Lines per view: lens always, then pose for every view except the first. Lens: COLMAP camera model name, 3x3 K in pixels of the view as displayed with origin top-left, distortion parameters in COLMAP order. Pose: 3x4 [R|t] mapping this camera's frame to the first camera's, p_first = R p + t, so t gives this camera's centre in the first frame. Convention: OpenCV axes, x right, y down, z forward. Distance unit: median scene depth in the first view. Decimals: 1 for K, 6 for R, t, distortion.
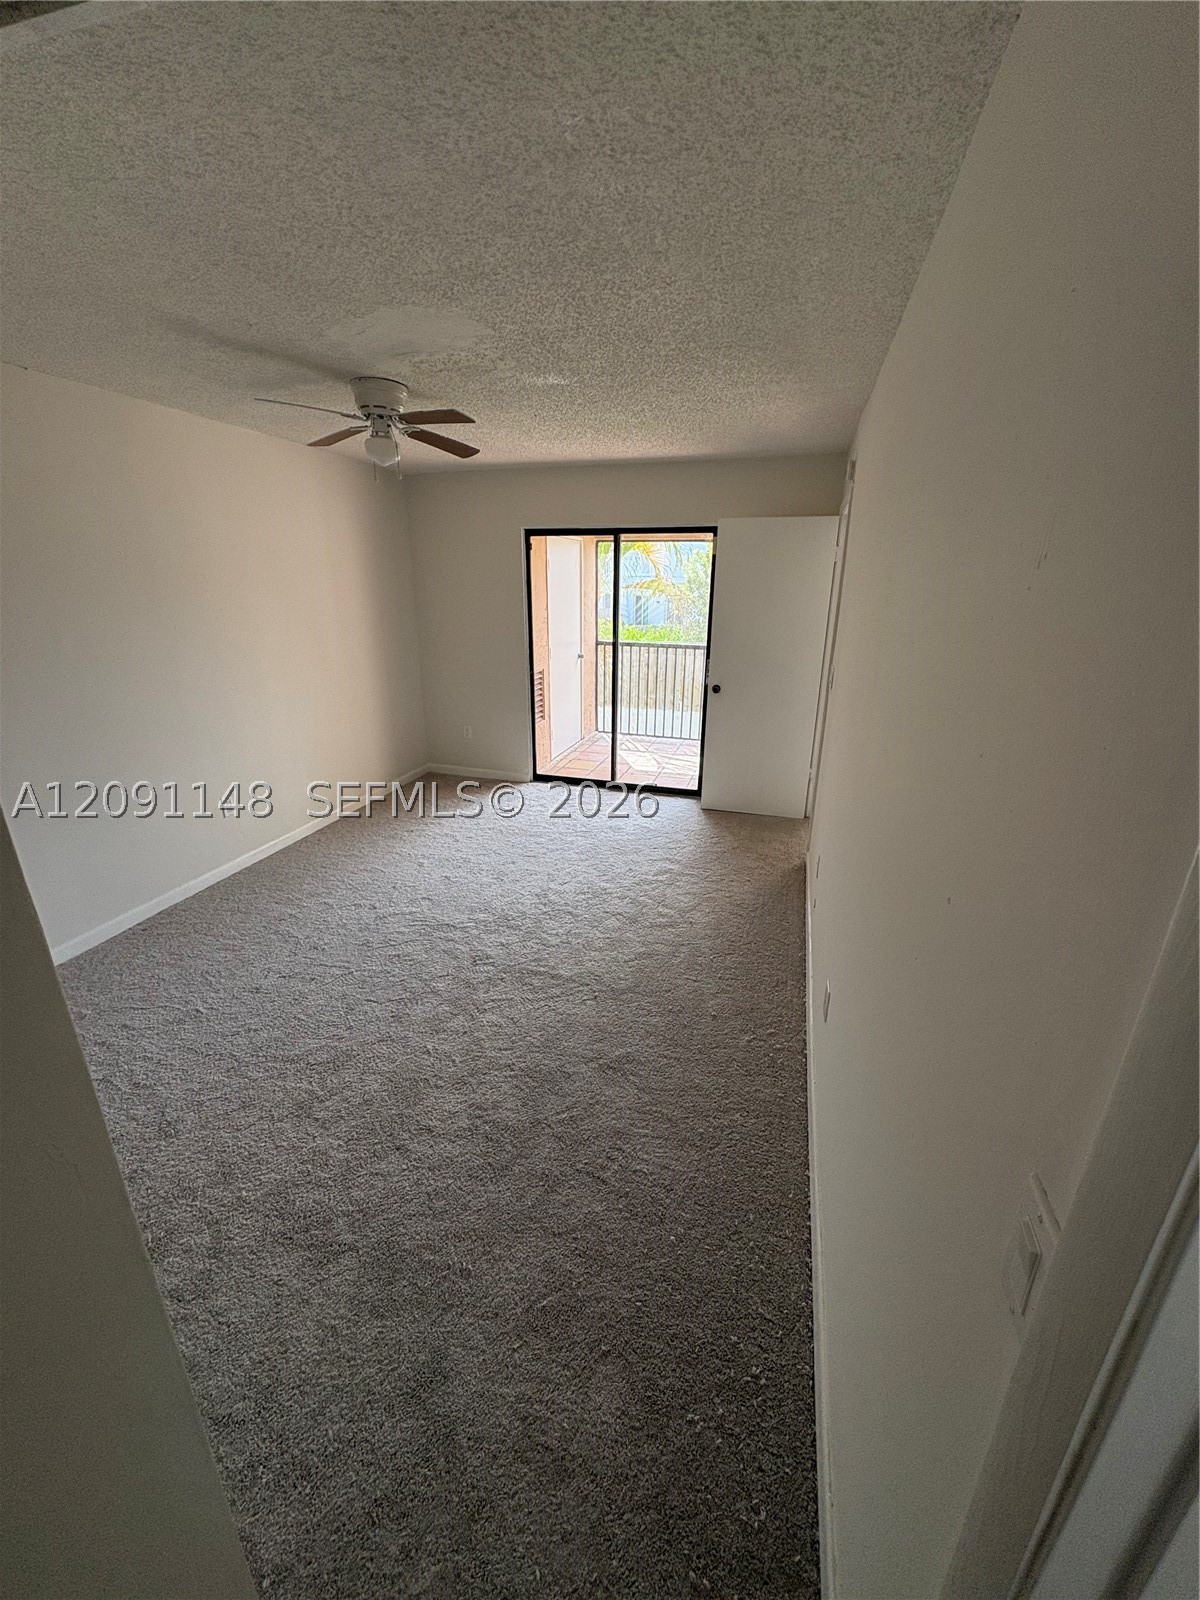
lens RADIAL K [[636.1, 0, 599.1], [0, 636.1, 797.8], [0, 0, 1]] dist [0.001546, 0.000421]
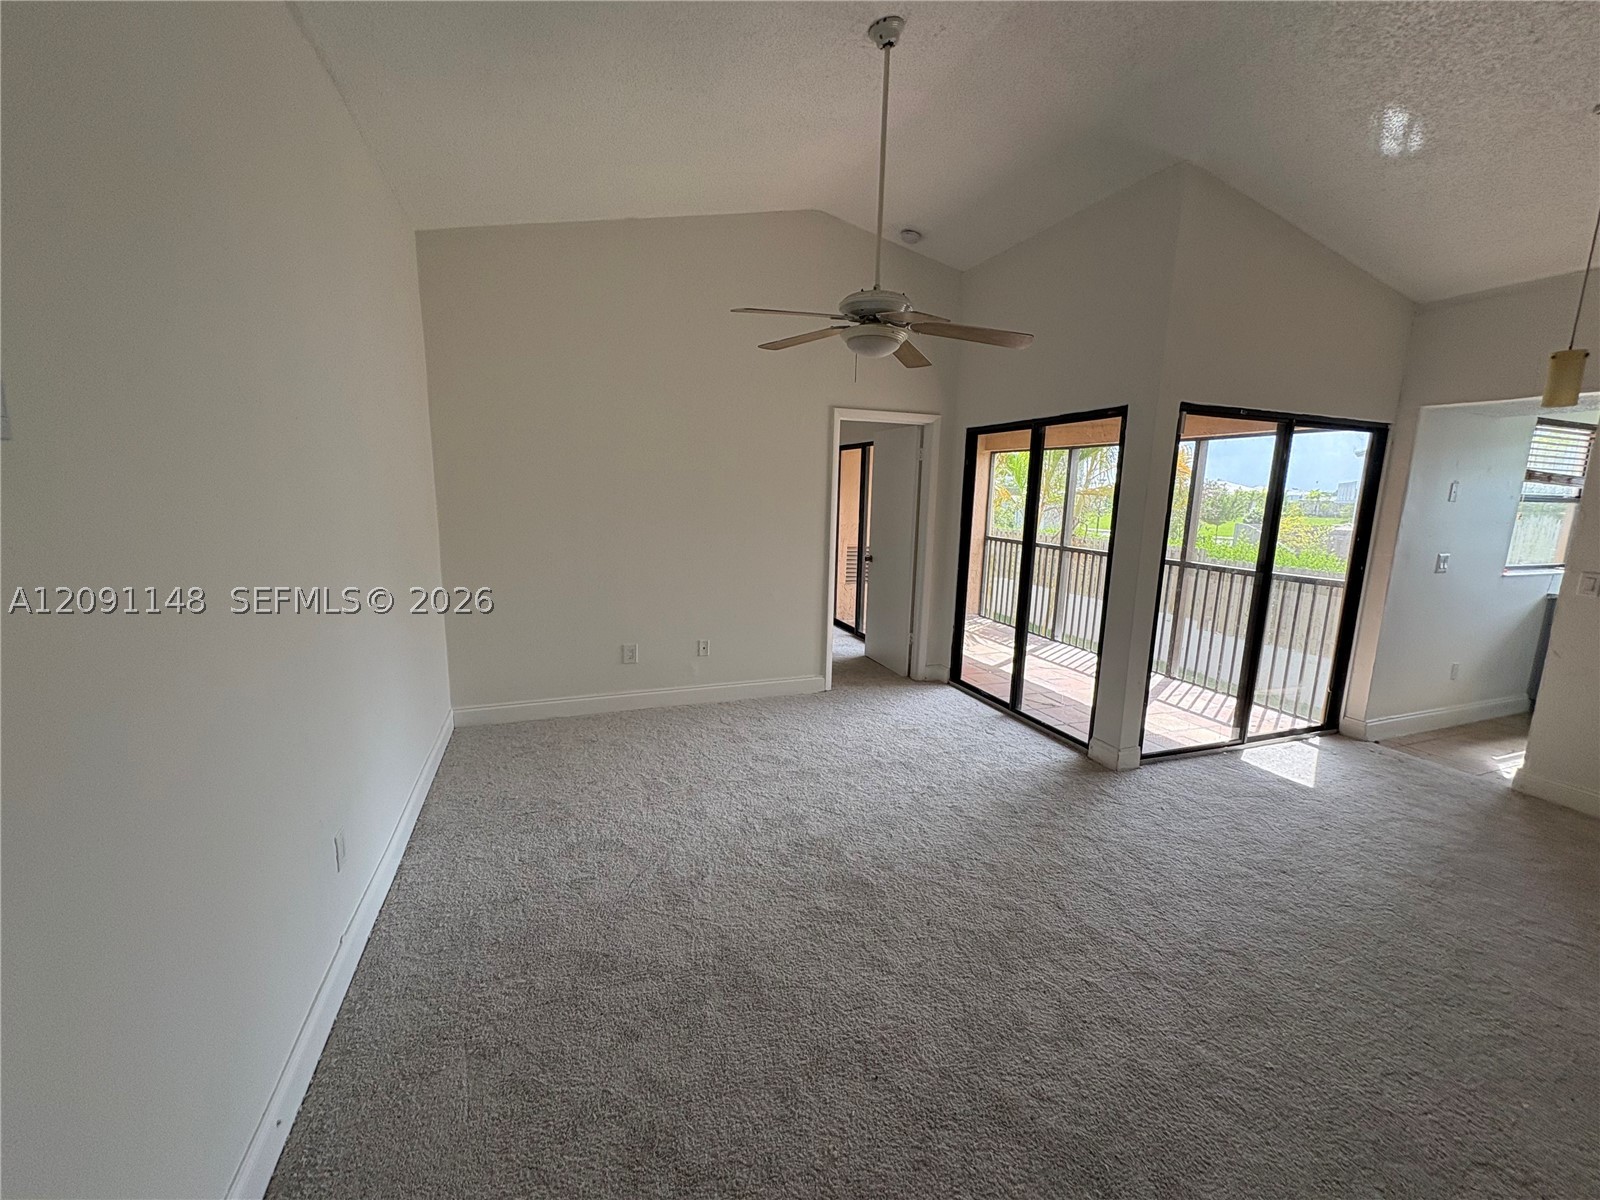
lens RADIAL K [[636.1, 0, 804.4], [0, 636.1, 598.2], [0, 0, 1]] dist [0.001546, 0.000421]
pose [[0.611978, 0.133364, -0.779550, 0.545930], [-0.275759, 0.959804, -0.052281, -0.048439], [0.741242, 0.246963, 0.624155, 0.258917]]
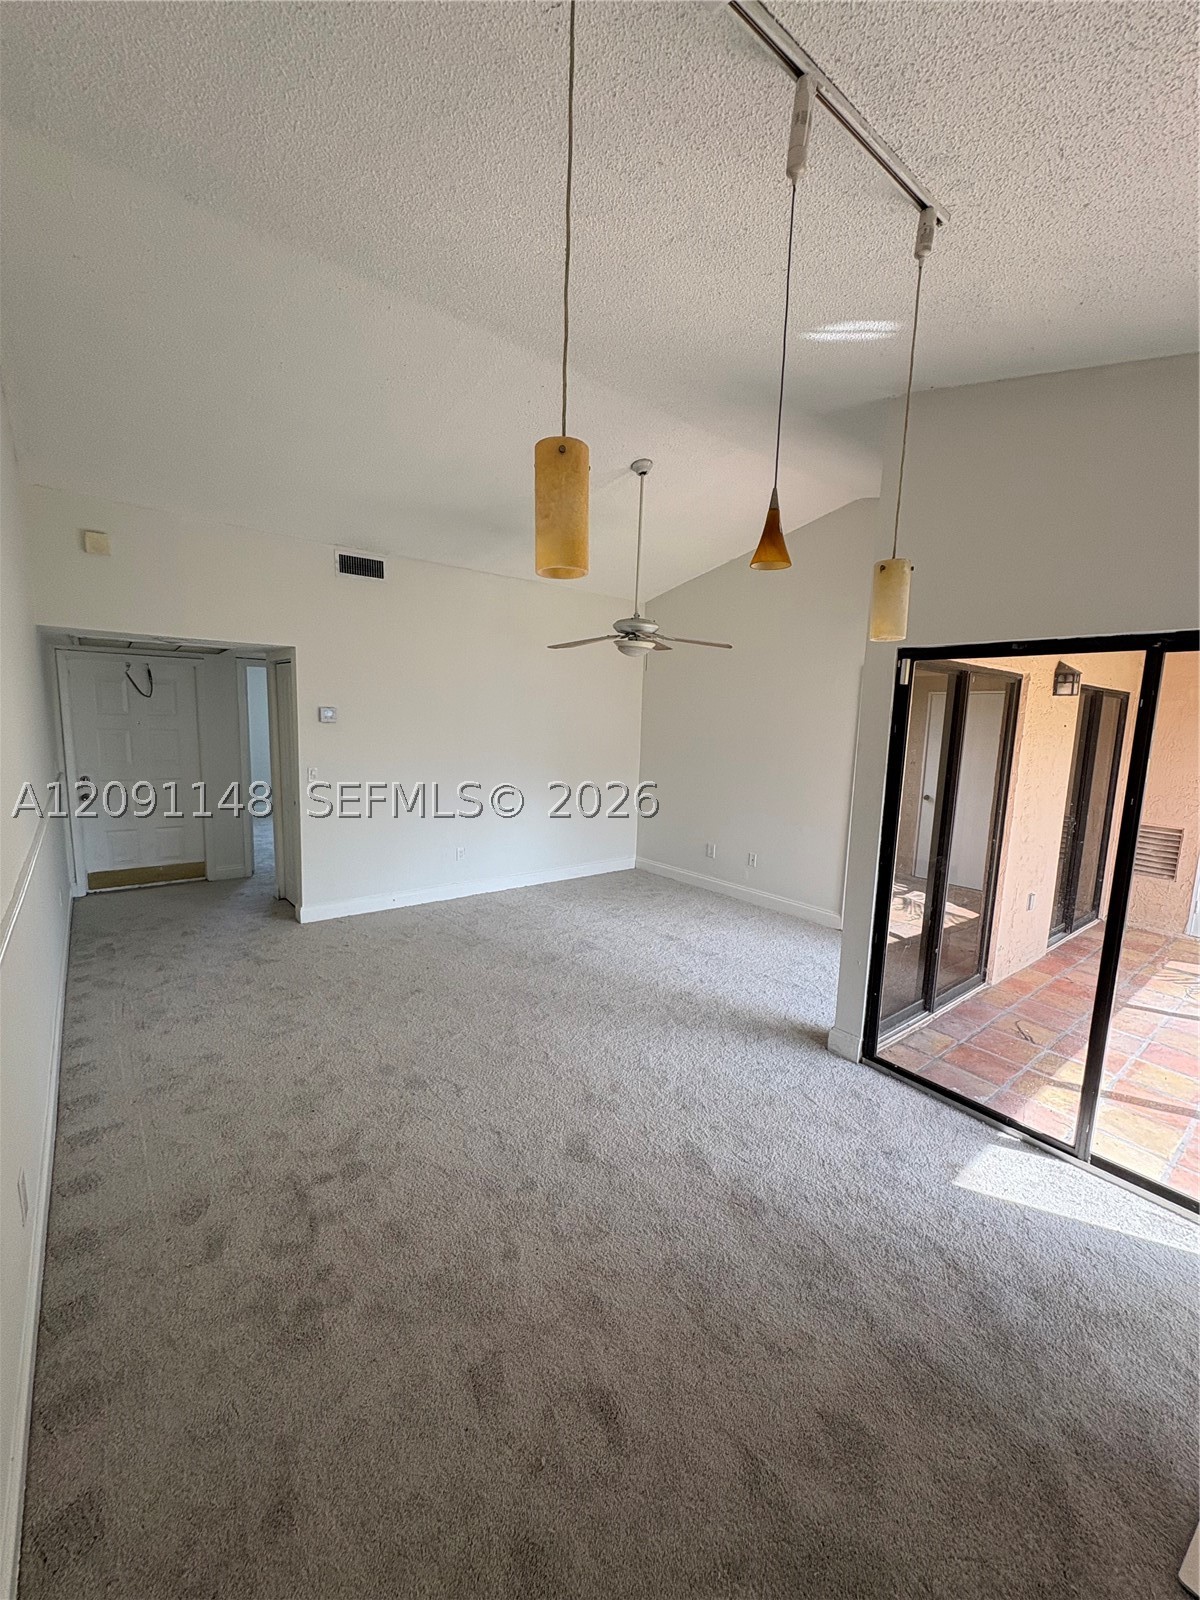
lens RADIAL K [[636.1, 0, 601.2], [0, 636.1, 803.2], [0, 0, 1]] dist [0.001546, 0.000421]
pose [[-0.566583, 0.079736, -0.820138, 0.899634], [-0.308752, 0.902253, 0.301017, -0.369146], [0.763974, 0.423770, -0.486583, 1.095313]]
